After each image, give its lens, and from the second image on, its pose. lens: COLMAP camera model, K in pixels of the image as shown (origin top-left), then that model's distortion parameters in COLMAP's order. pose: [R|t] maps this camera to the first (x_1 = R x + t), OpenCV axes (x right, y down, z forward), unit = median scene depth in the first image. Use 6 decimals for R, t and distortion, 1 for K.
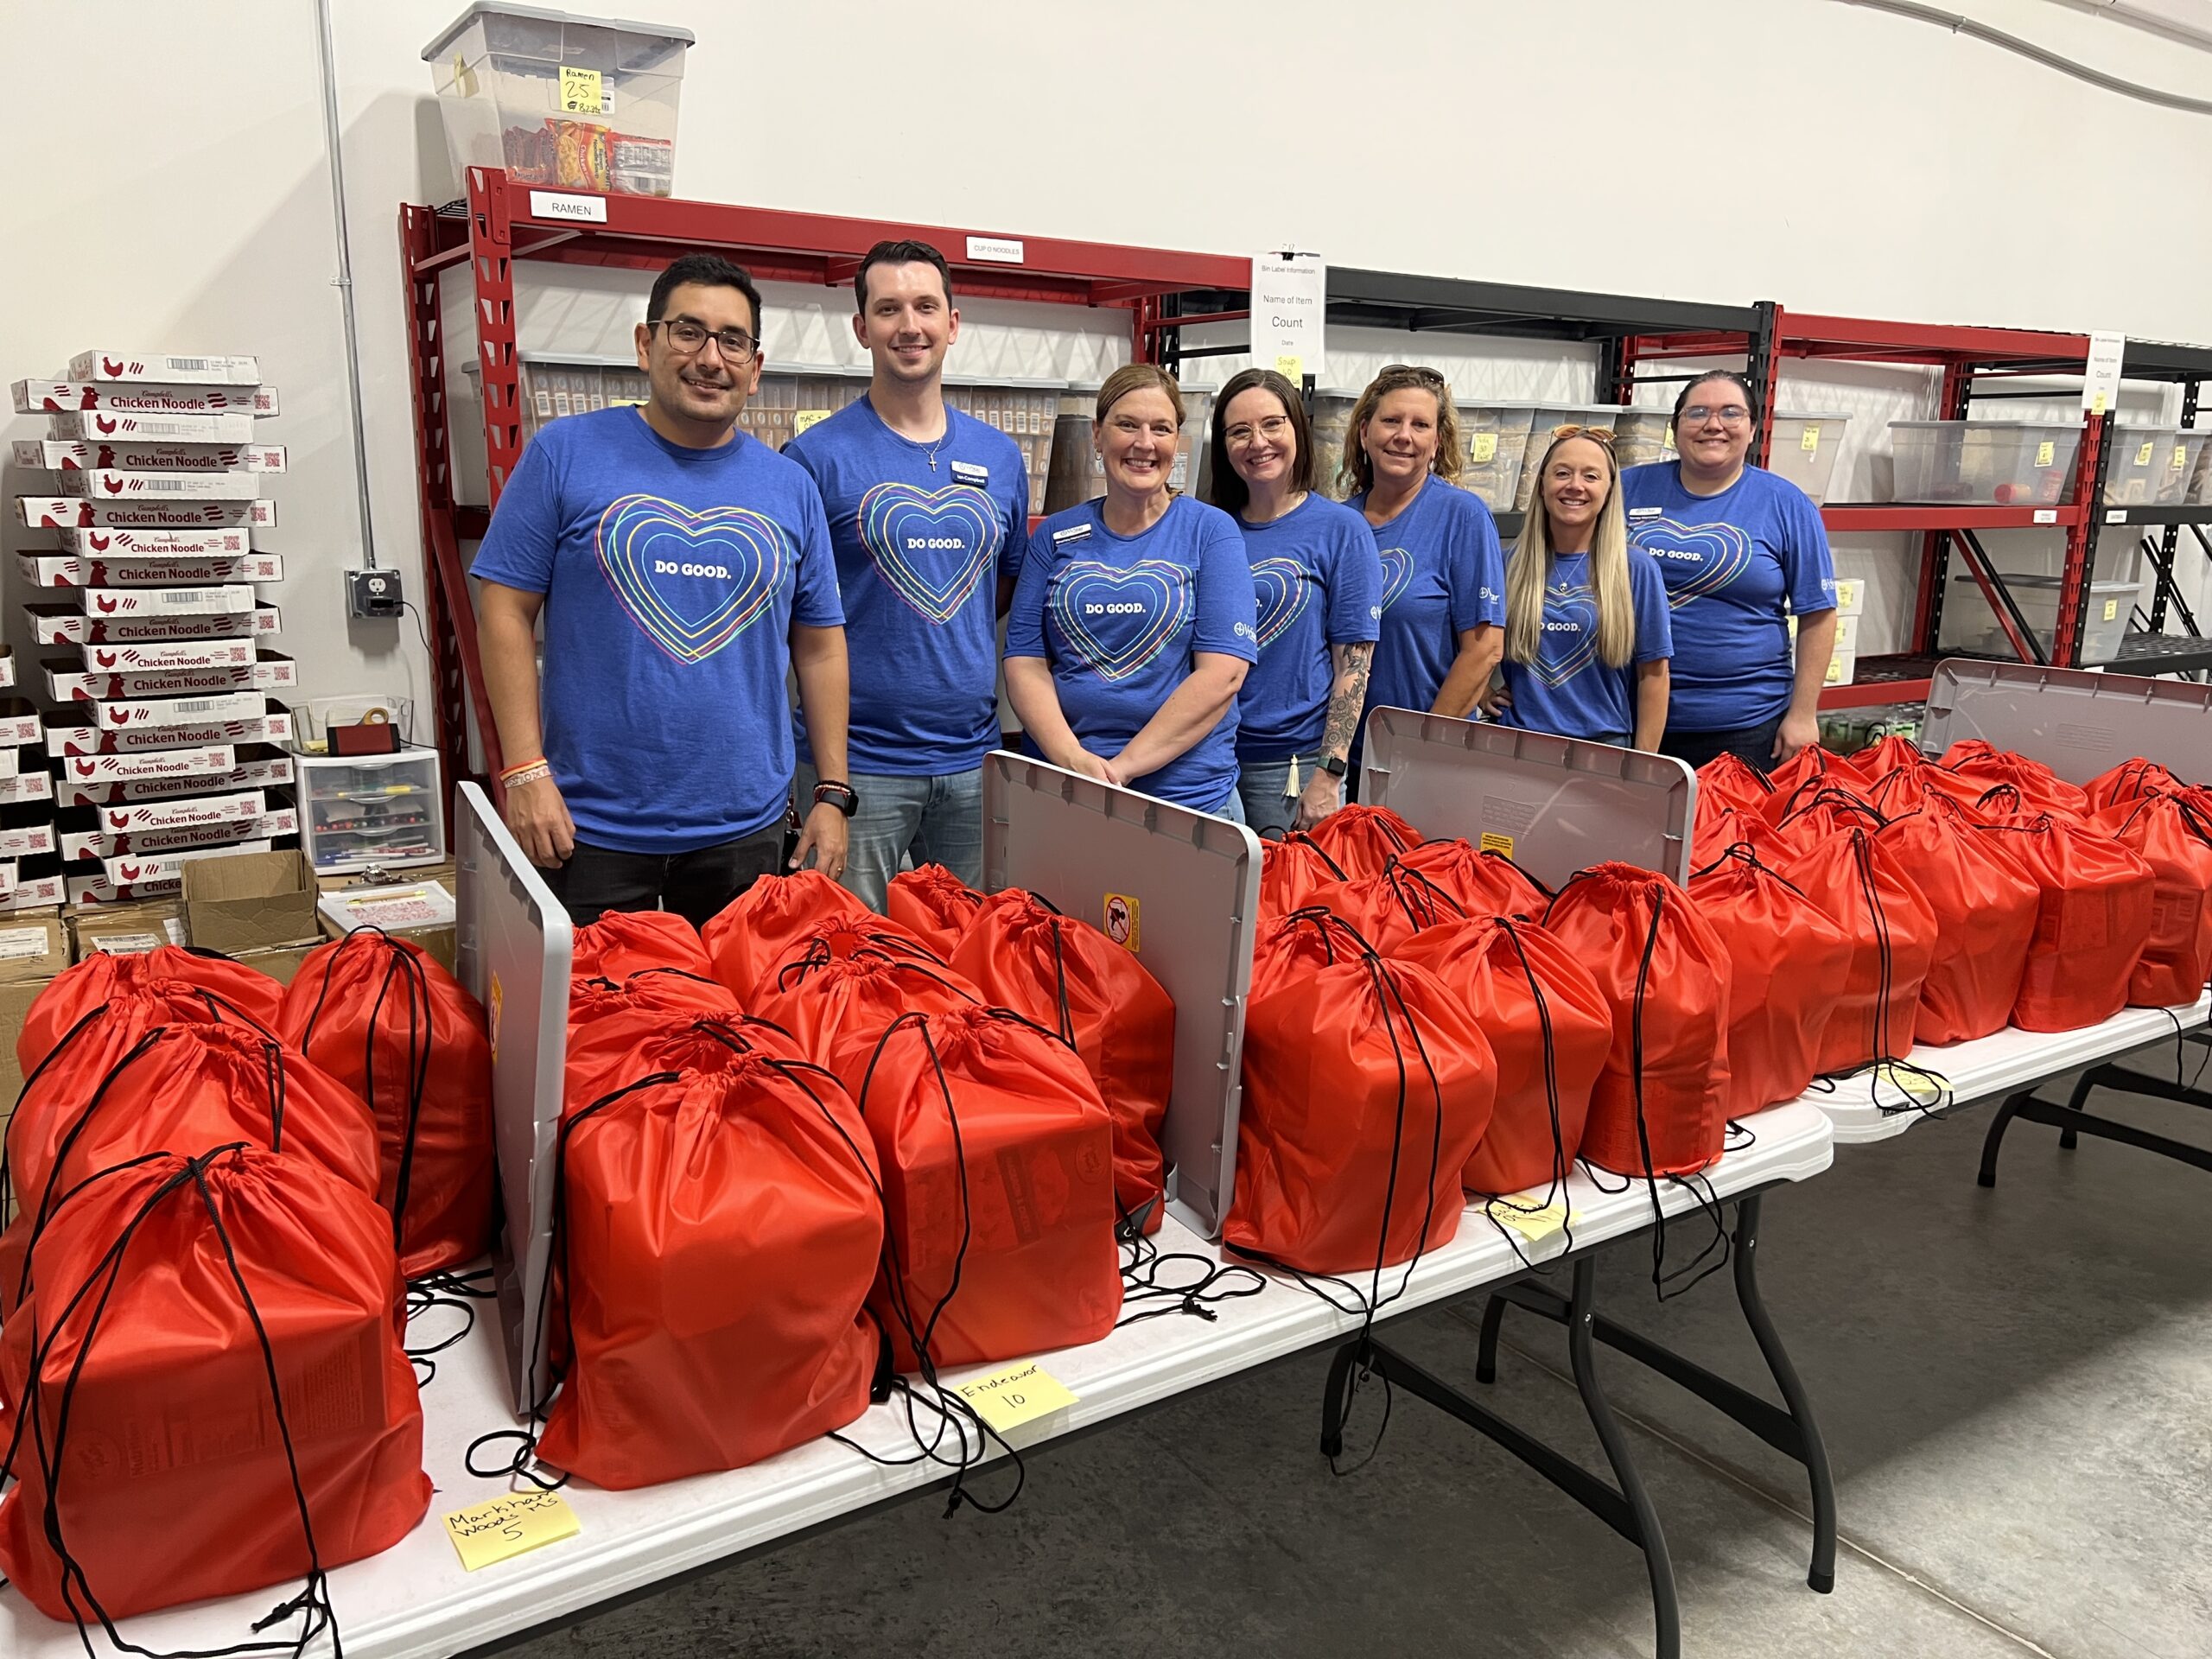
lens RADIAL K [[1651.9, 0, 1095.1], [0, 1651.9, 824.9], [0, 0, 1]] dist [0.040159, -0.055202]
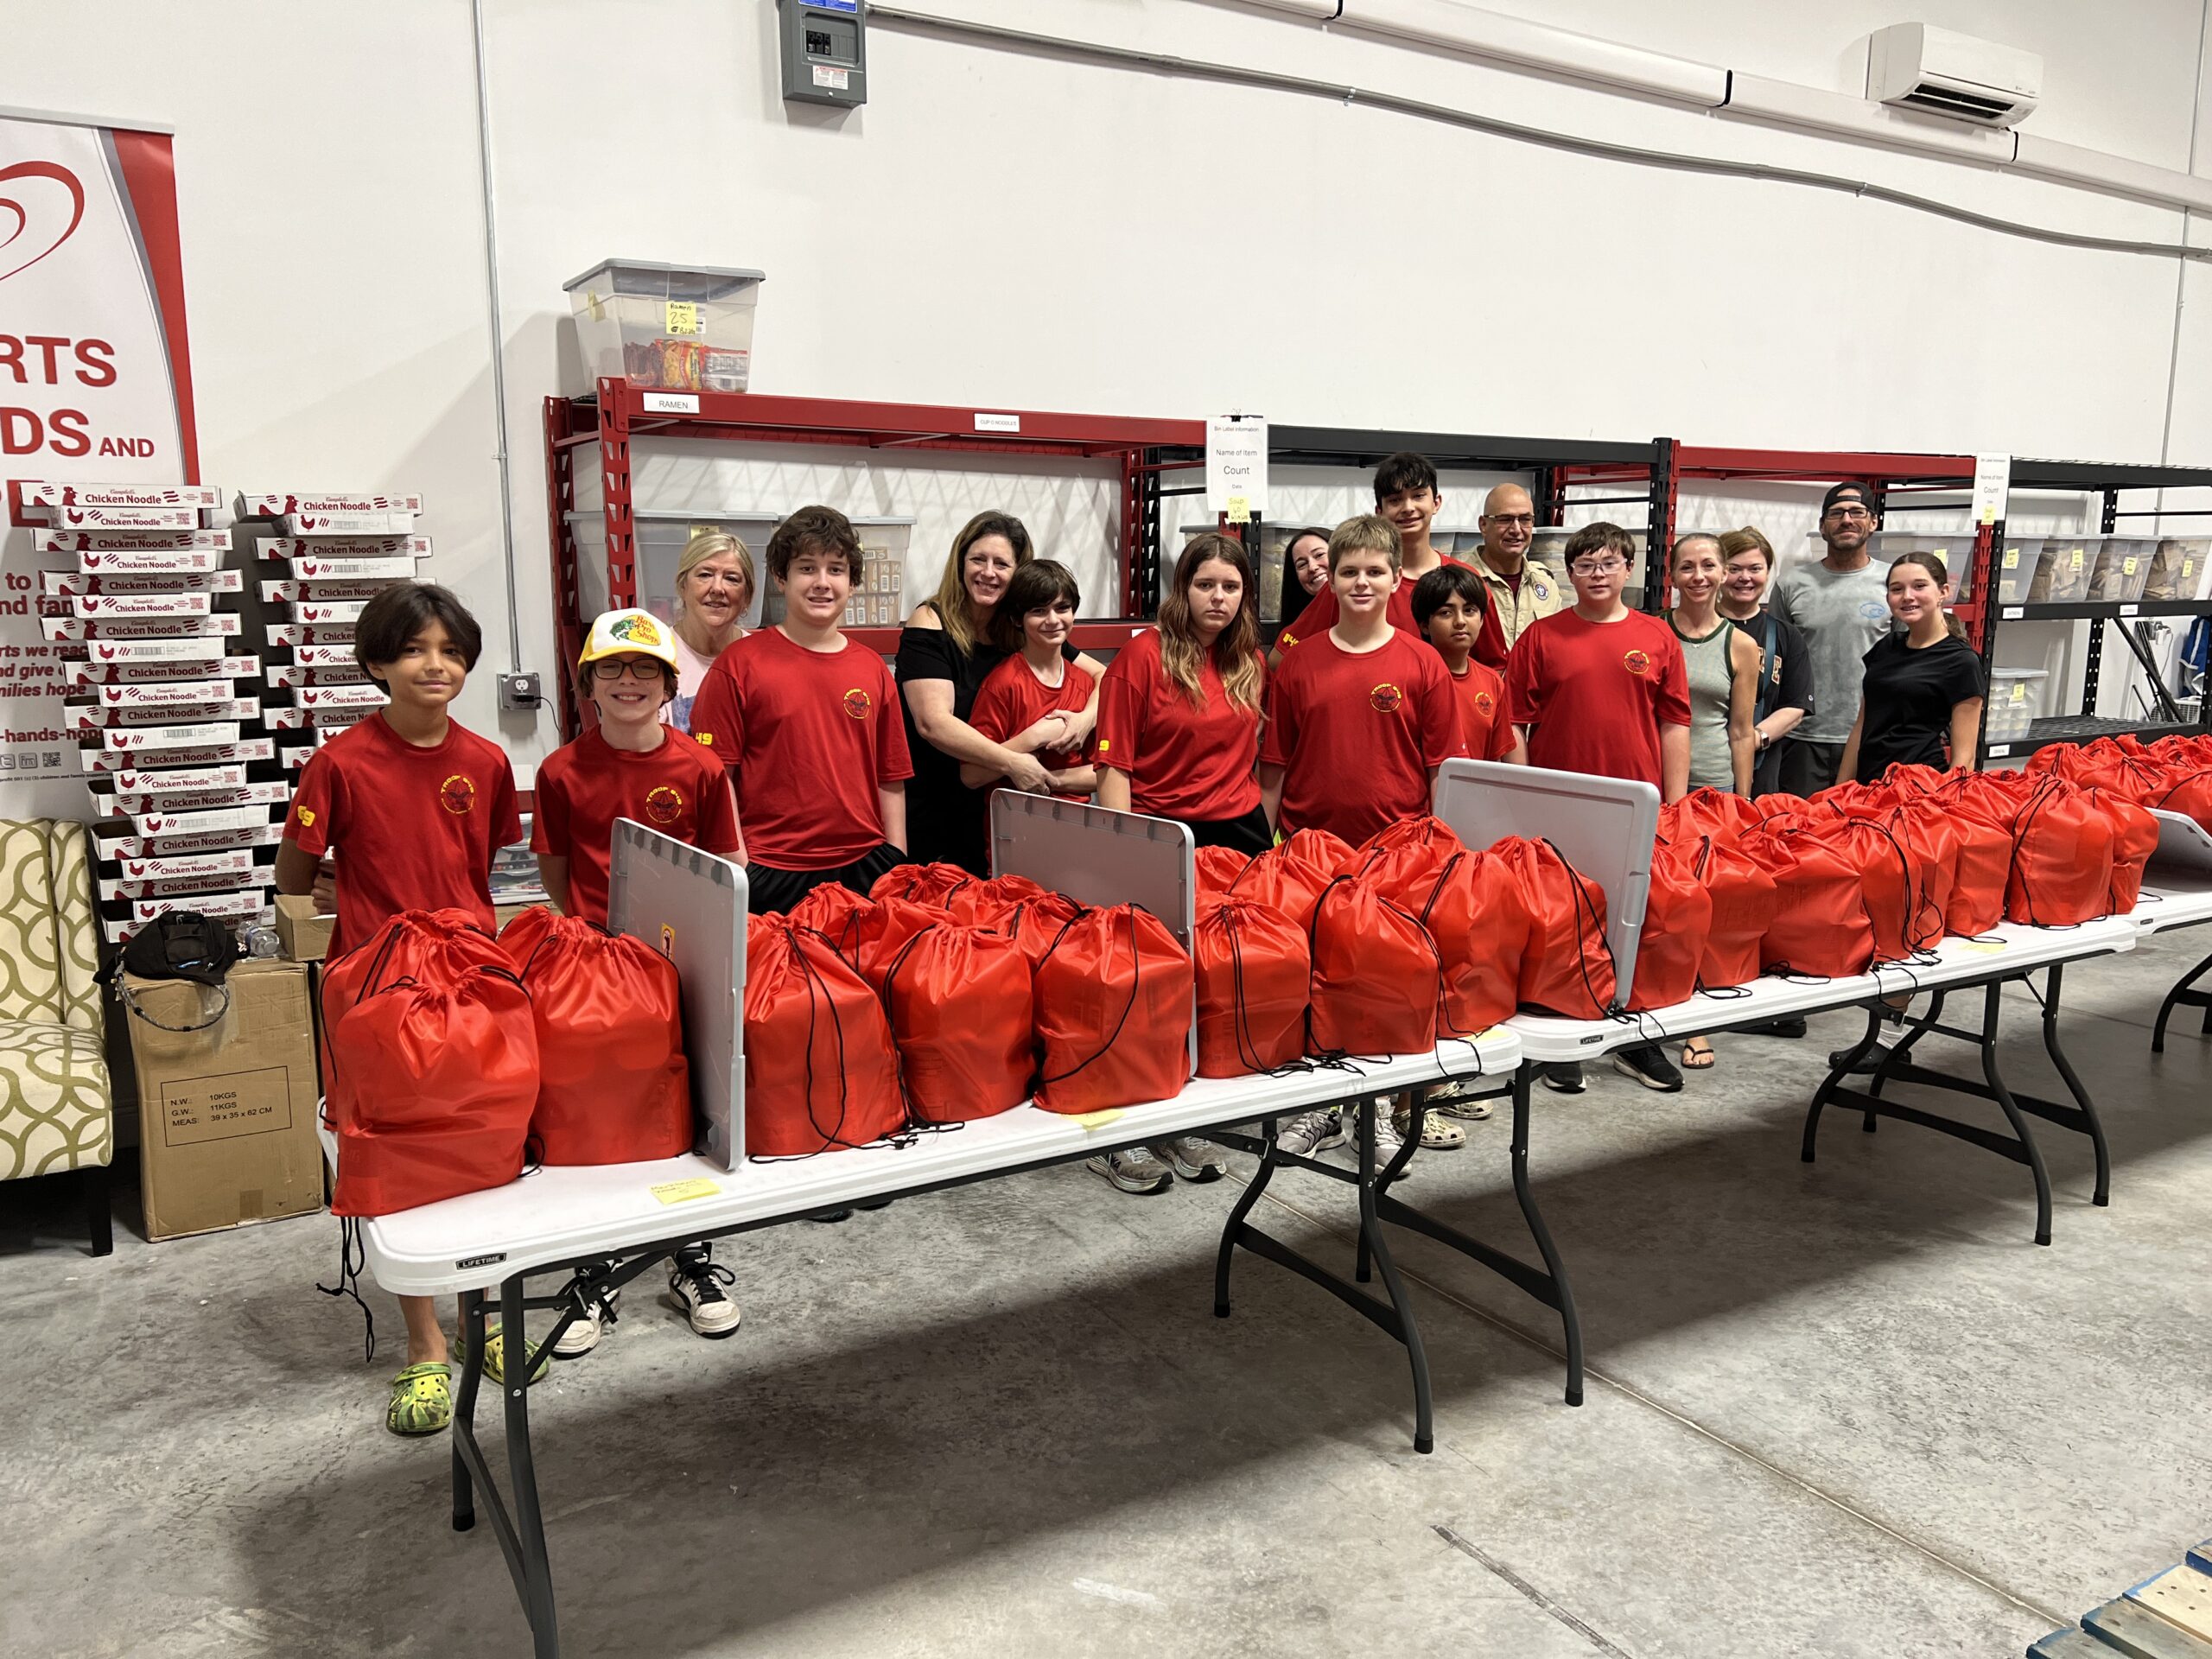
lens RADIAL K [[1651.9, 0, 1098.2], [0, 1651.9, 839.3], [0, 0, 1]] dist [0.040159, -0.055202]
pose [[0.998854, -0.004637, -0.047641, 0.076692], [0.002255, 0.998750, -0.049943, 0.040595], [0.047813, 0.049778, 0.997615, -0.258816]]
